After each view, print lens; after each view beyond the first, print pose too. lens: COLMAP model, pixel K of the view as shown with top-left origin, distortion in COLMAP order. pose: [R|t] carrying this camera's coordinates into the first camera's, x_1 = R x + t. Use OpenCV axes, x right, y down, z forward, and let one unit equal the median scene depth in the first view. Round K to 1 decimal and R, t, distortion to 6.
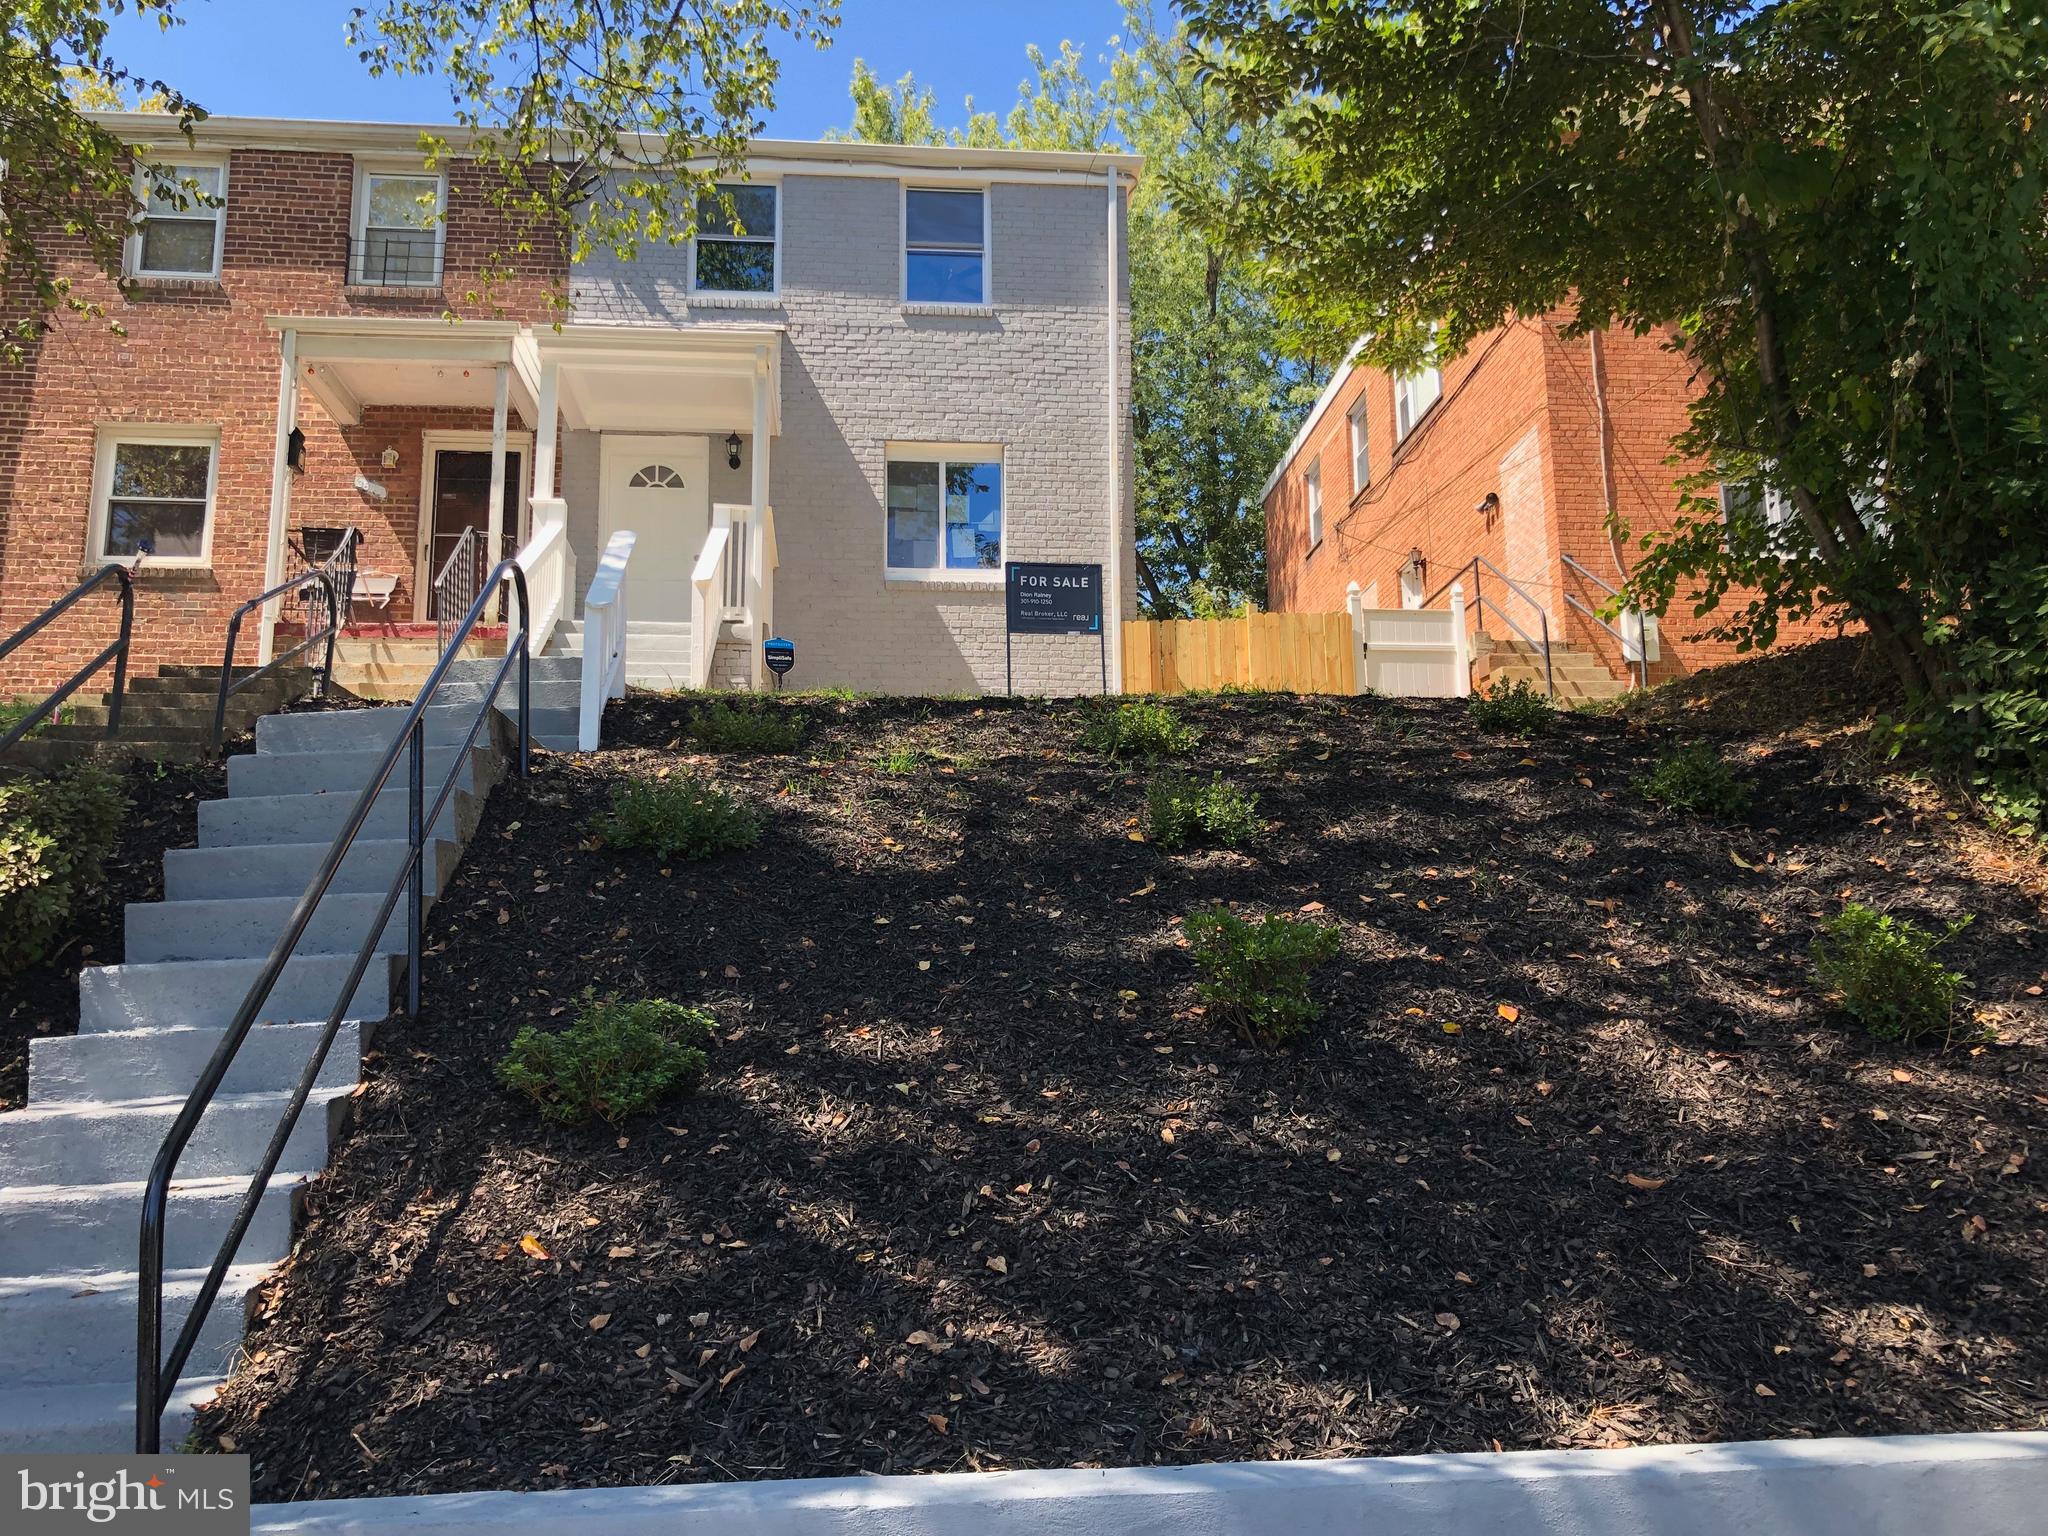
lens RADIAL K [[1624.0, 0, 1032.7], [0, 1624.0, 821.0], [0, 0, 1]] dist [-0.093044, 0.095752]
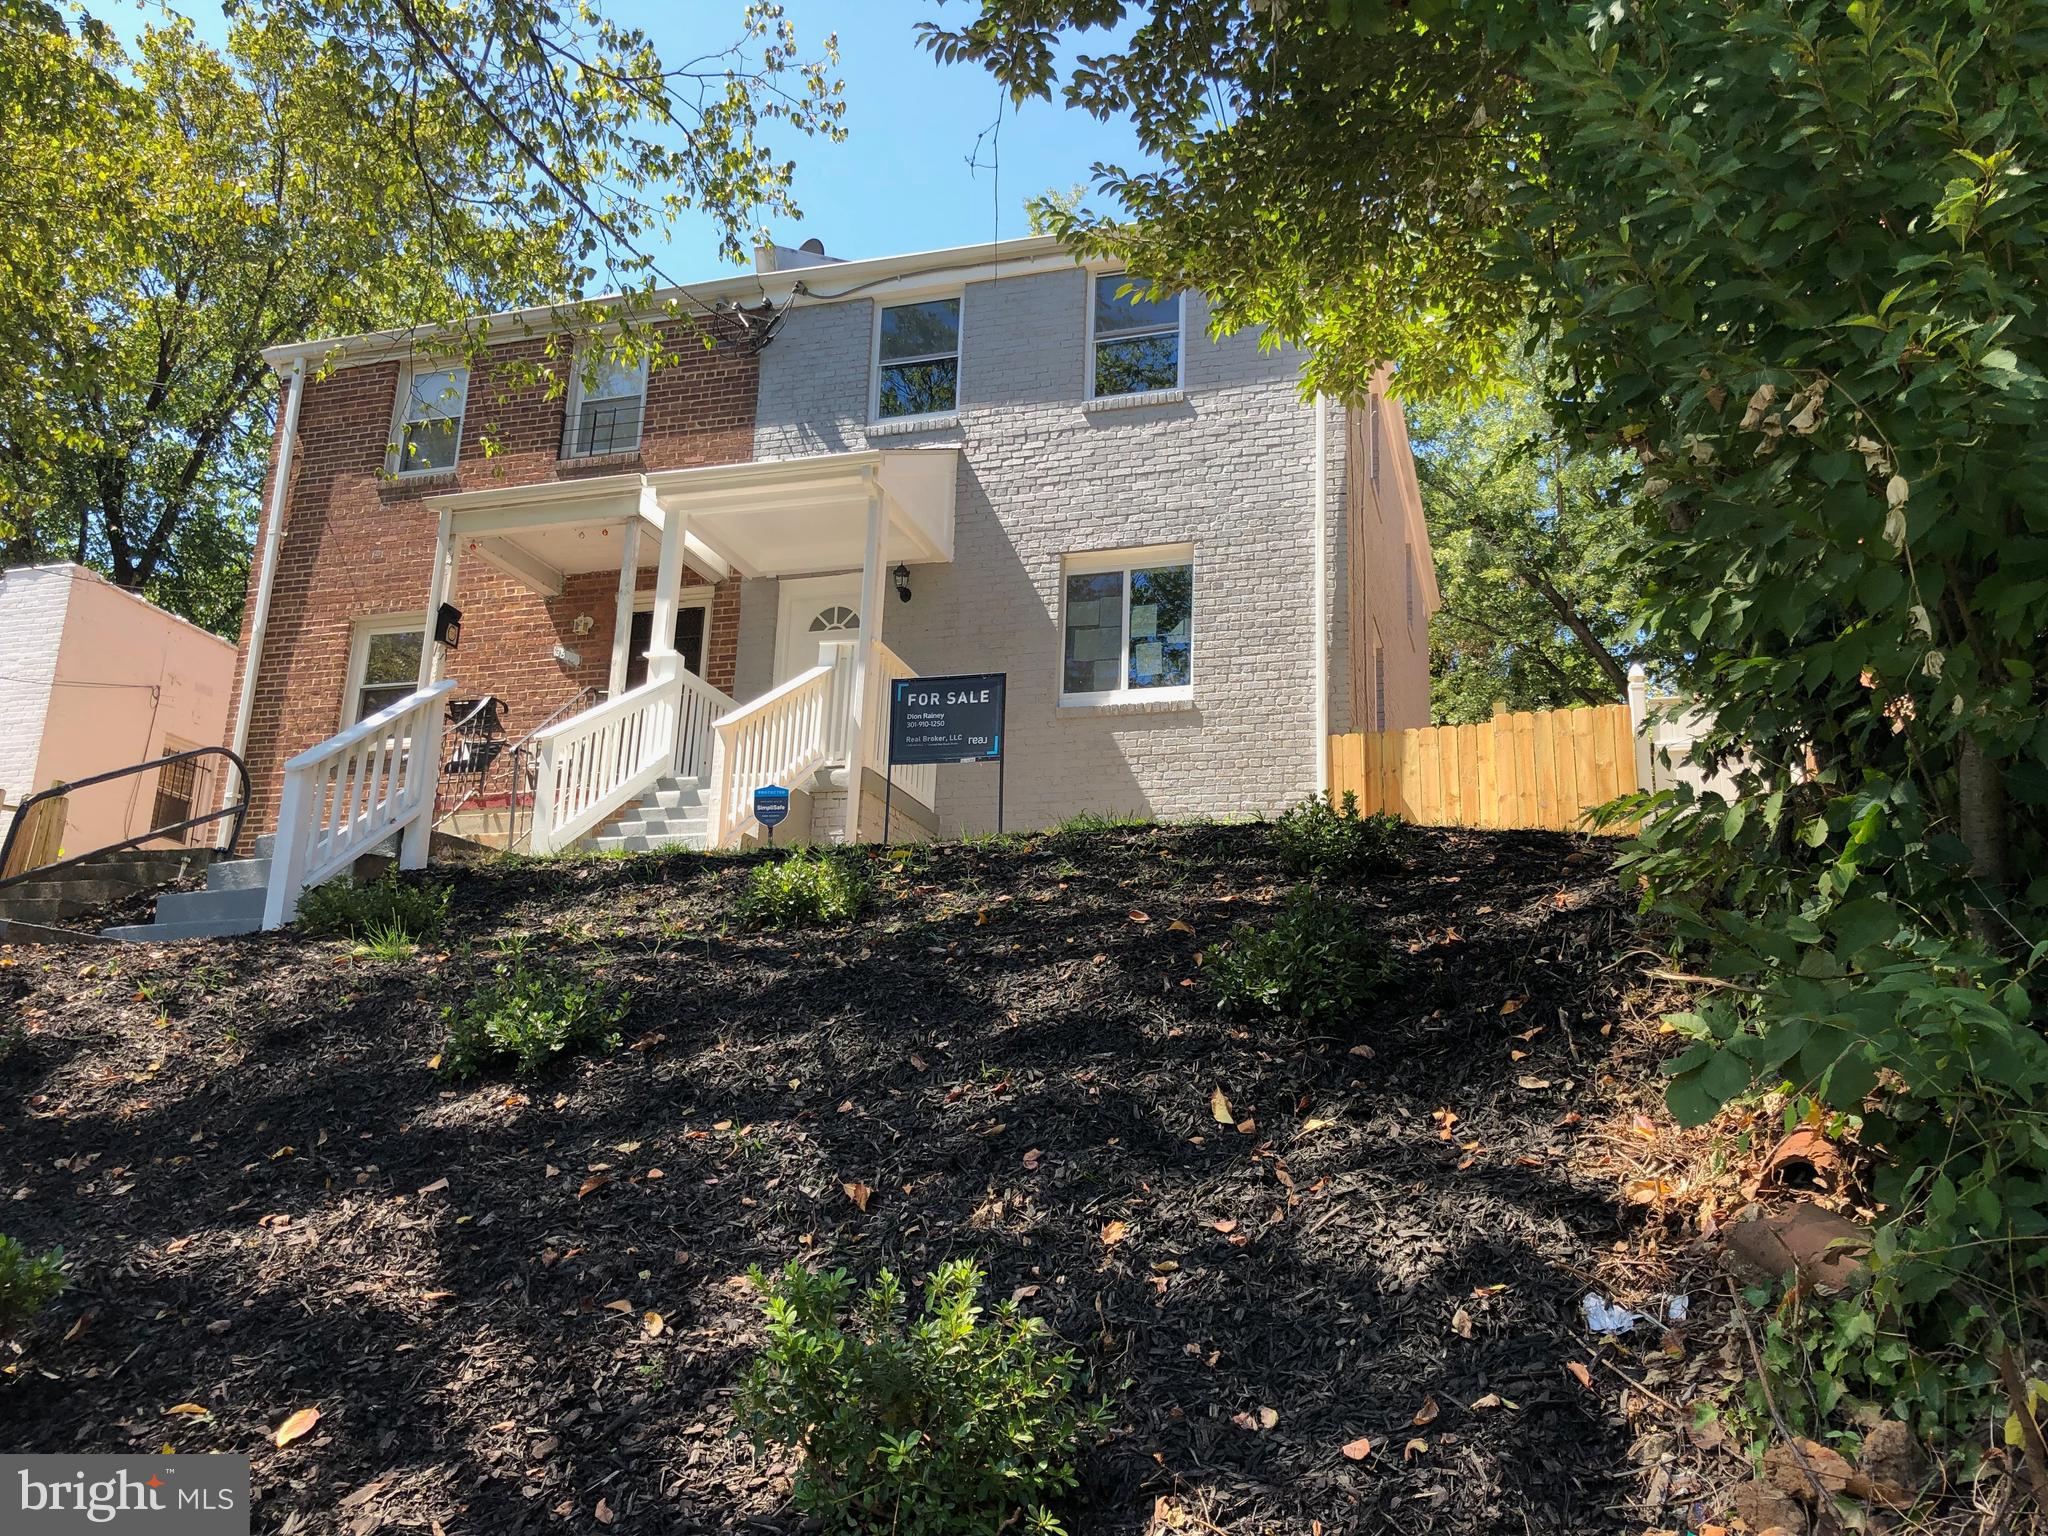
lens RADIAL K [[1668.4, 0, 1024.0], [0, 1668.4, 768.0], [0, 0, 1]] dist [0.027047, -0.036443]
pose [[0.925729, -0.068027, -0.372018, 0.225575], [0.024414, 0.992387, -0.120715, -0.006313], [0.377398, 0.102667, 0.920343, 0.151473]]
